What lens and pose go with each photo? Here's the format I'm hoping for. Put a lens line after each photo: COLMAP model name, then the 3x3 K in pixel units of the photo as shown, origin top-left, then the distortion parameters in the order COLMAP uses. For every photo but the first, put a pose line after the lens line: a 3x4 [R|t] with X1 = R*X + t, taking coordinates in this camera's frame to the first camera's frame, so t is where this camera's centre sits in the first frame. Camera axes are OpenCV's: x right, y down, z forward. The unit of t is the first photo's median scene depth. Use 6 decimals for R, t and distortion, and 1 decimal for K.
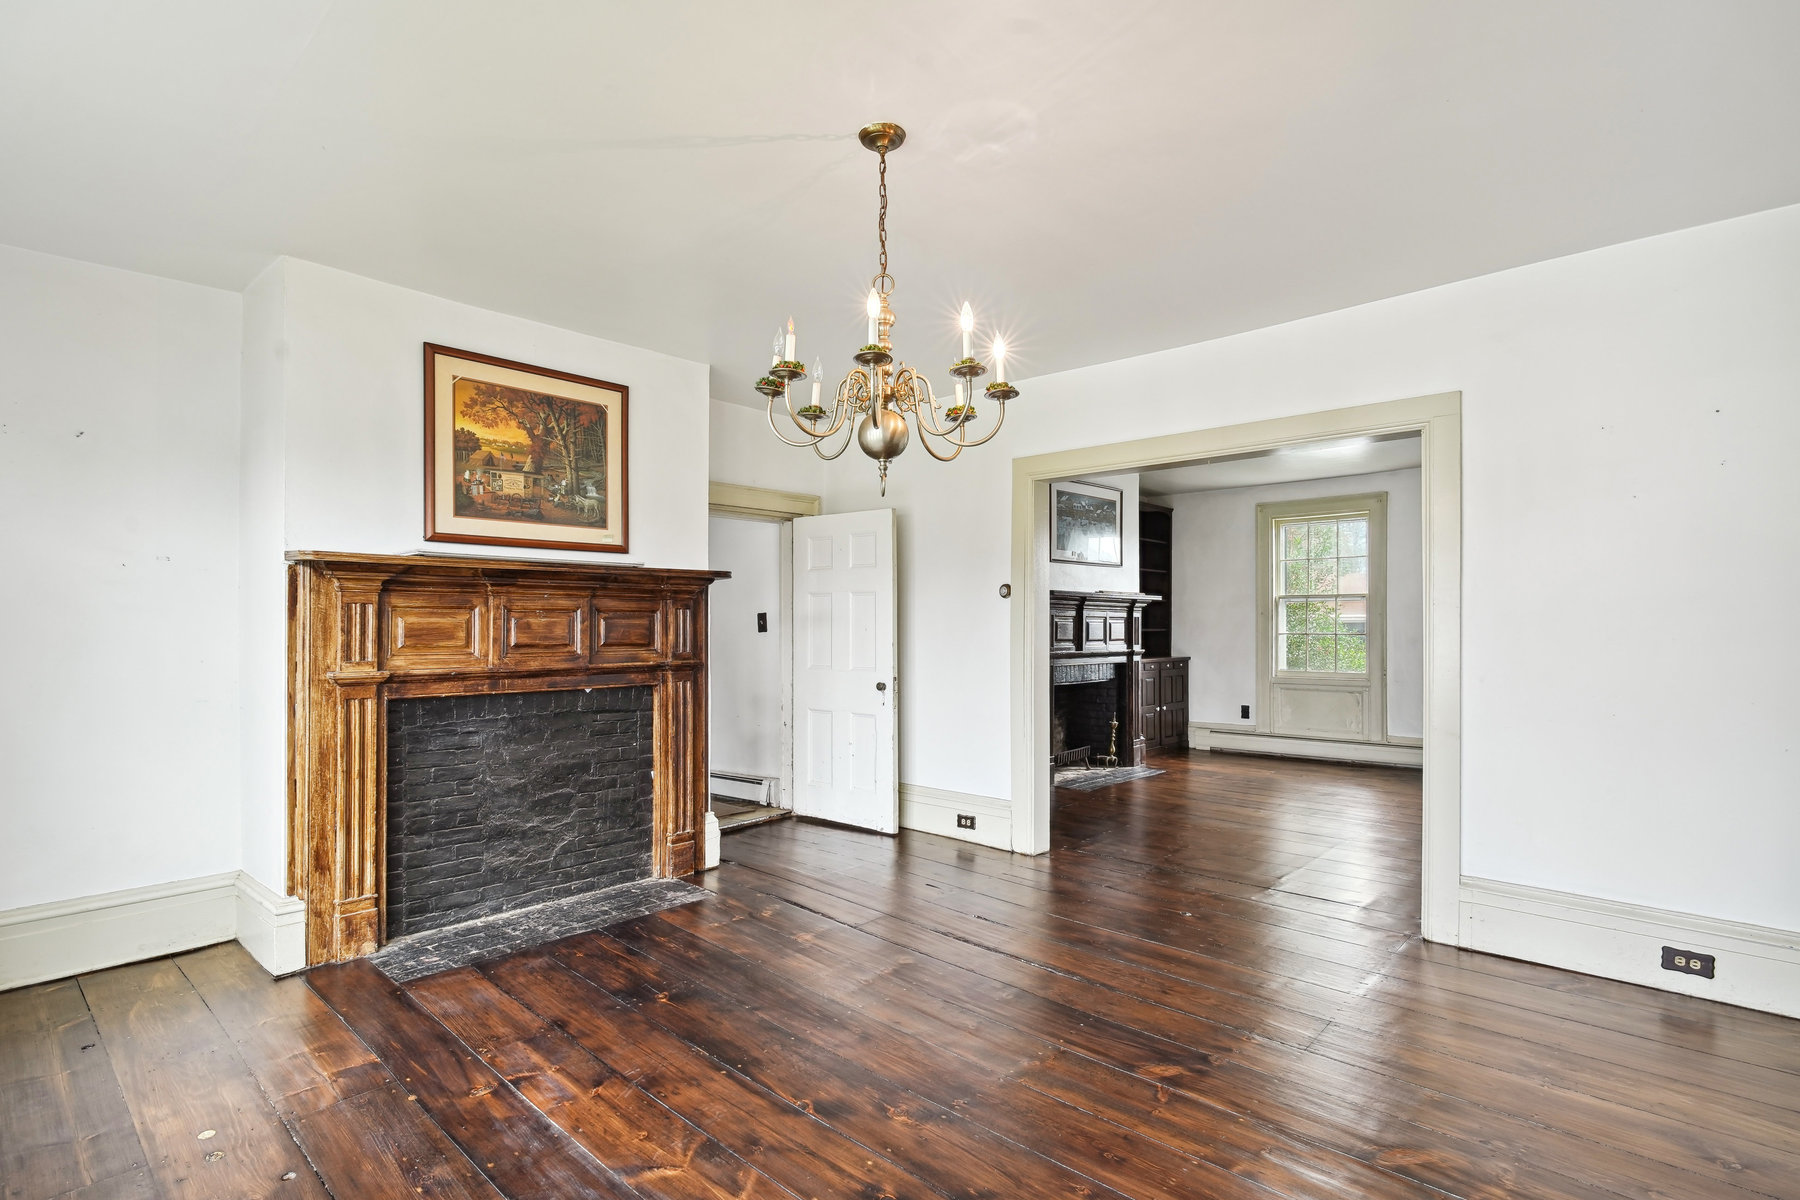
lens RADIAL K [[883.8, 0, 893.7], [0, 883.8, 618.9], [0, 0, 1]] dist [0.000088, -0.000421]
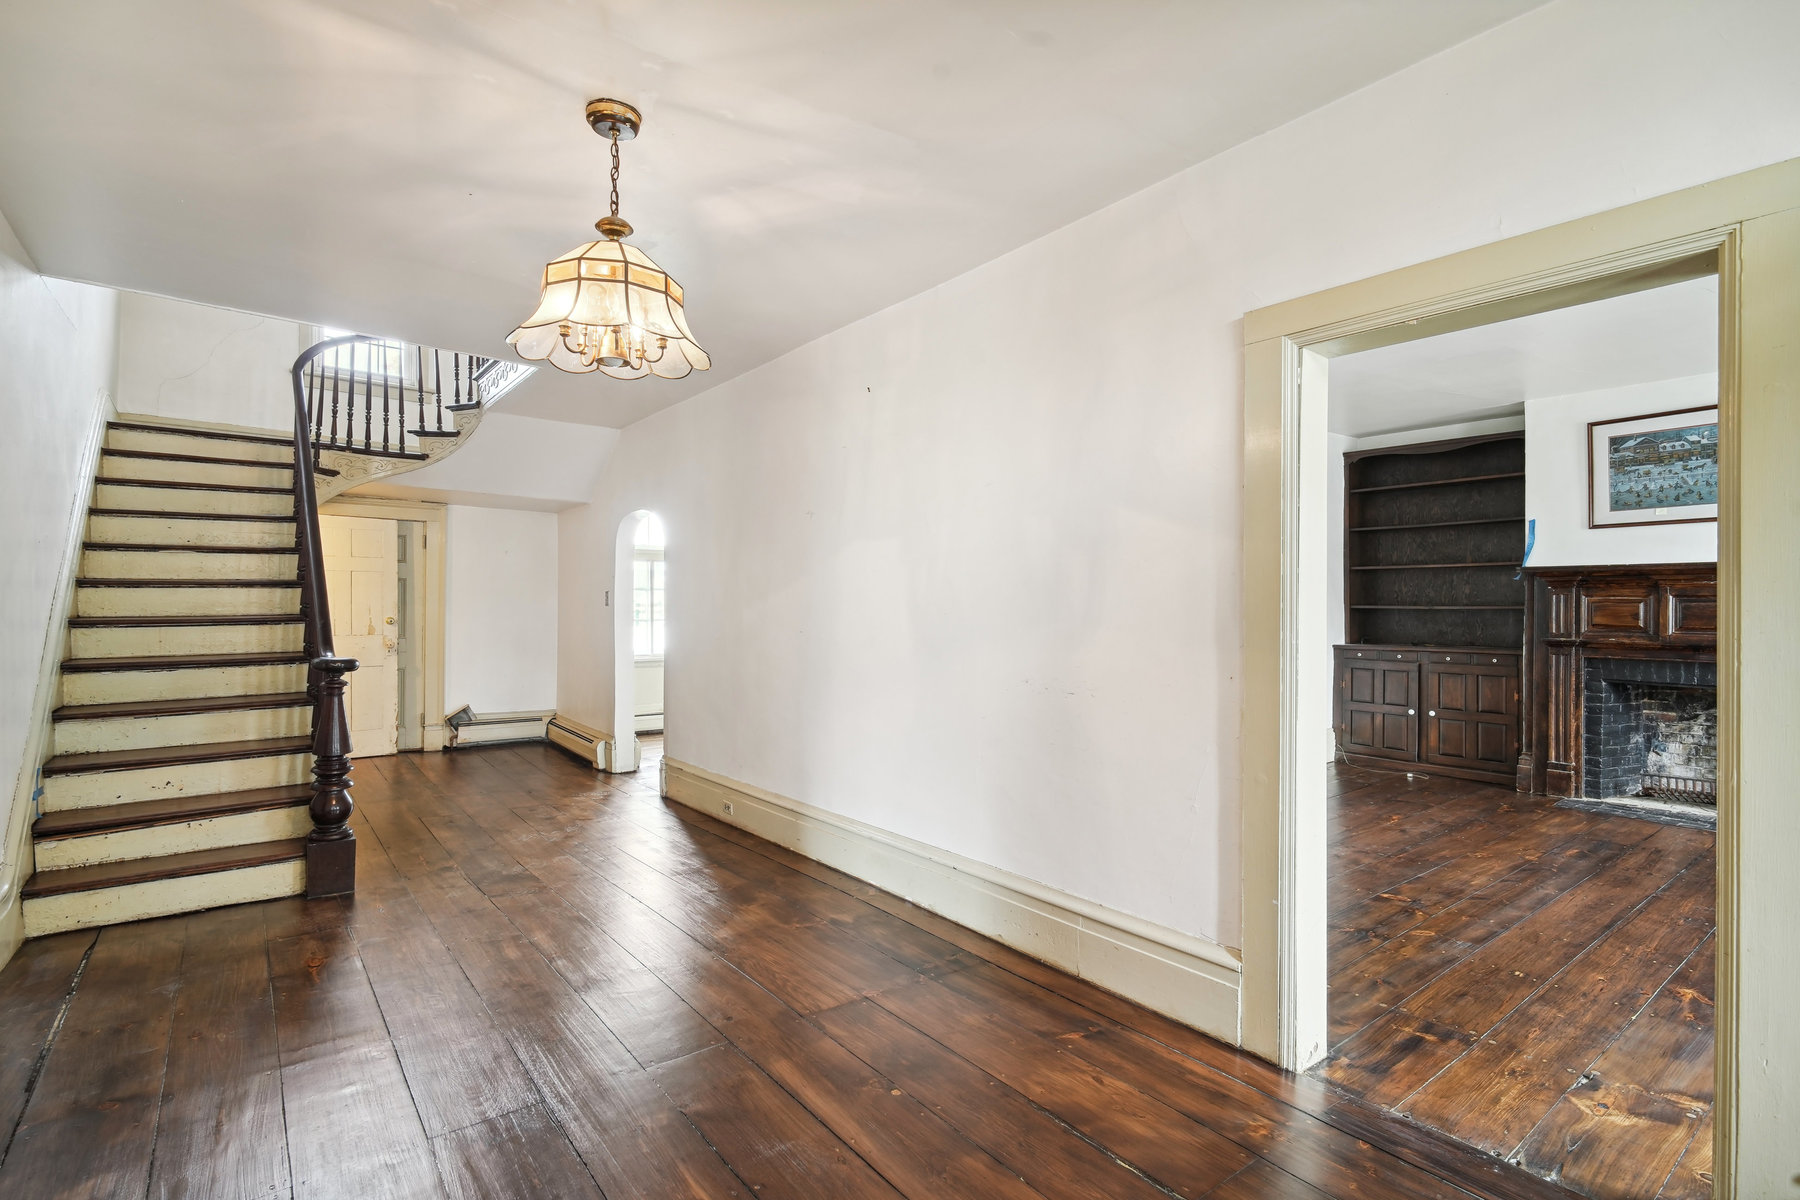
lens RADIAL K [[863.7, 0, 903.7], [0, 863.7, 609.1], [0, 0, 1]] dist [-0.004922, -0.000747]
pose [[-0.166869, 0.003028, -0.985974, 1.736423], [0.003729, 0.999990, 0.002440, 0.007898], [0.985972, -0.003269, -0.166878, 0.822097]]
